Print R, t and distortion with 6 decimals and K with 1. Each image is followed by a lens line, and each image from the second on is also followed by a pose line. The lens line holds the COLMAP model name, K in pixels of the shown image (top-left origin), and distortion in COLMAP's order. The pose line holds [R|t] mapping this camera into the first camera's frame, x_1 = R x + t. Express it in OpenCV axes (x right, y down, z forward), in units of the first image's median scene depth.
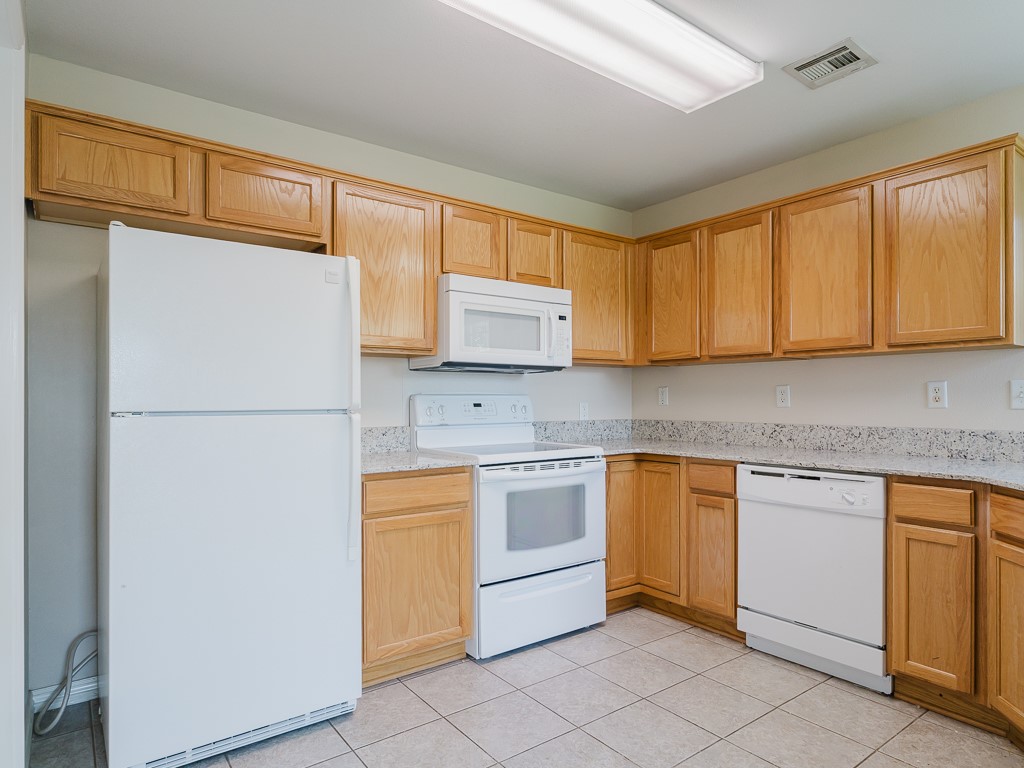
lens RADIAL K [[605.5, 0, 501.7], [0, 605.5, 396.5], [0, 0, 1]] dist [-0.001946, 0.000546]
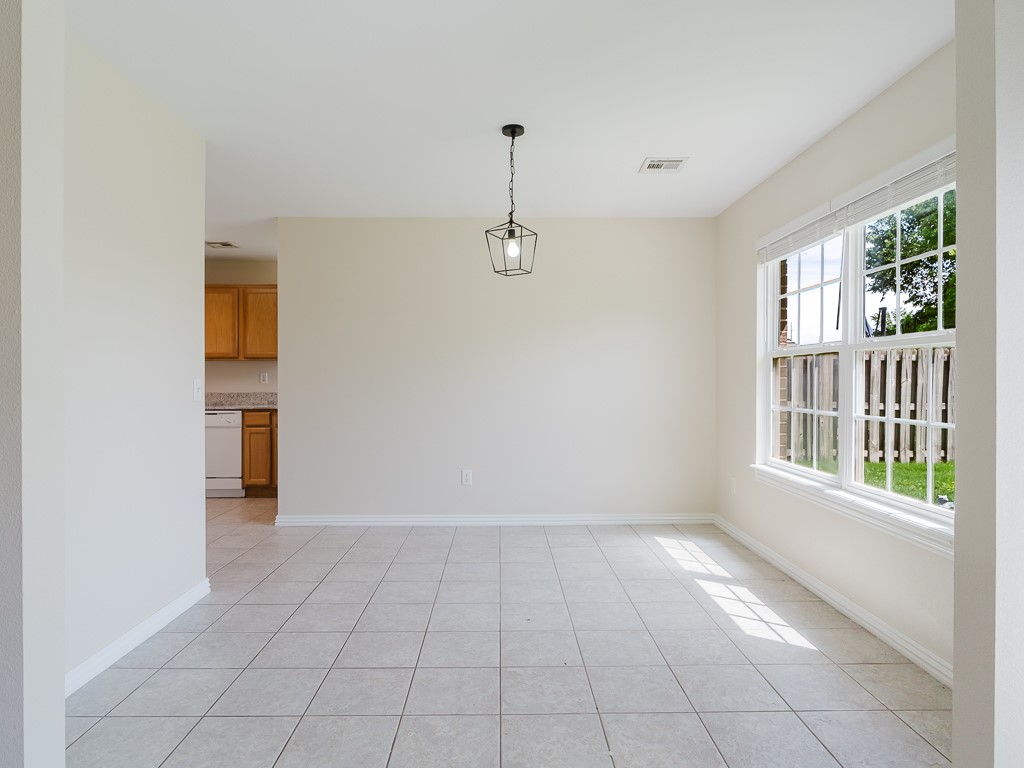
lens RADIAL K [[605.5, 0, 501.9], [0, 605.5, 382.0], [0, 0, 1]] dist [-0.001946, 0.000546]
pose [[0.588053, -0.003827, 0.808813, -0.655243], [0.000521, 0.999990, 0.004353, 0.001995], [-0.808822, -0.002138, 0.588049, -1.156030]]
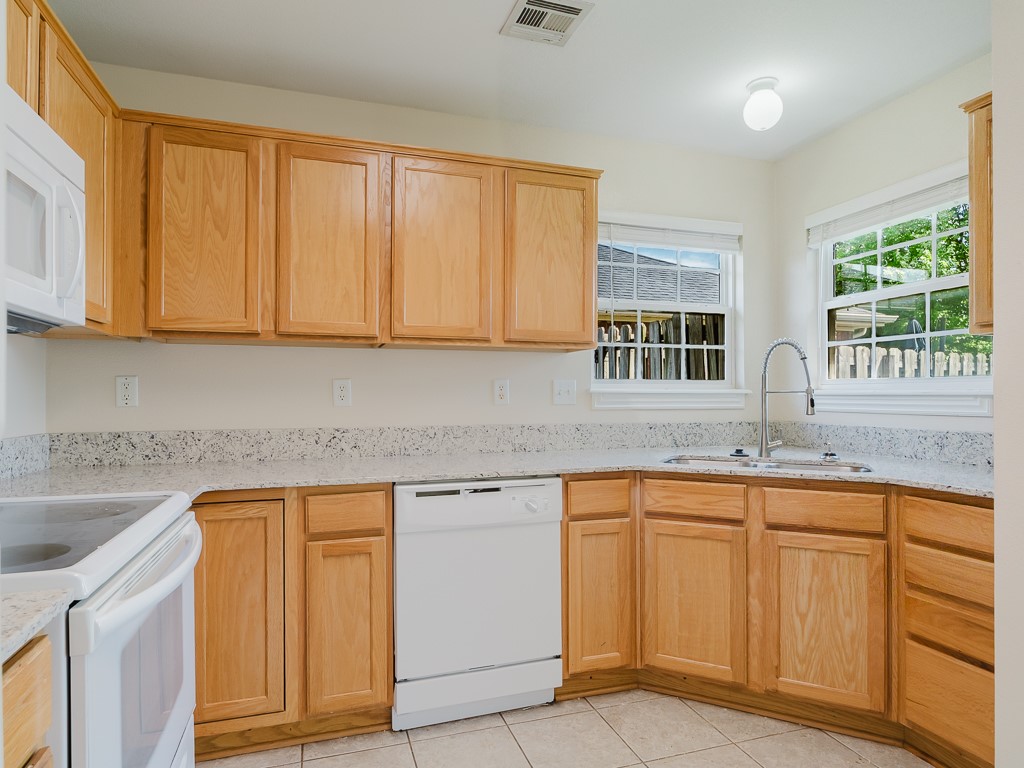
lens RADIAL K [[605.5, 0, 513.9], [0, 605.5, 391.0], [0, 0, 1]] dist [-0.001946, 0.000546]
pose [[0.310664, 0.006738, 0.950496, -0.257632], [-0.003940, 0.999975, -0.005801, 0.001298], [-0.950512, -0.001943, 0.310683, 0.643855]]
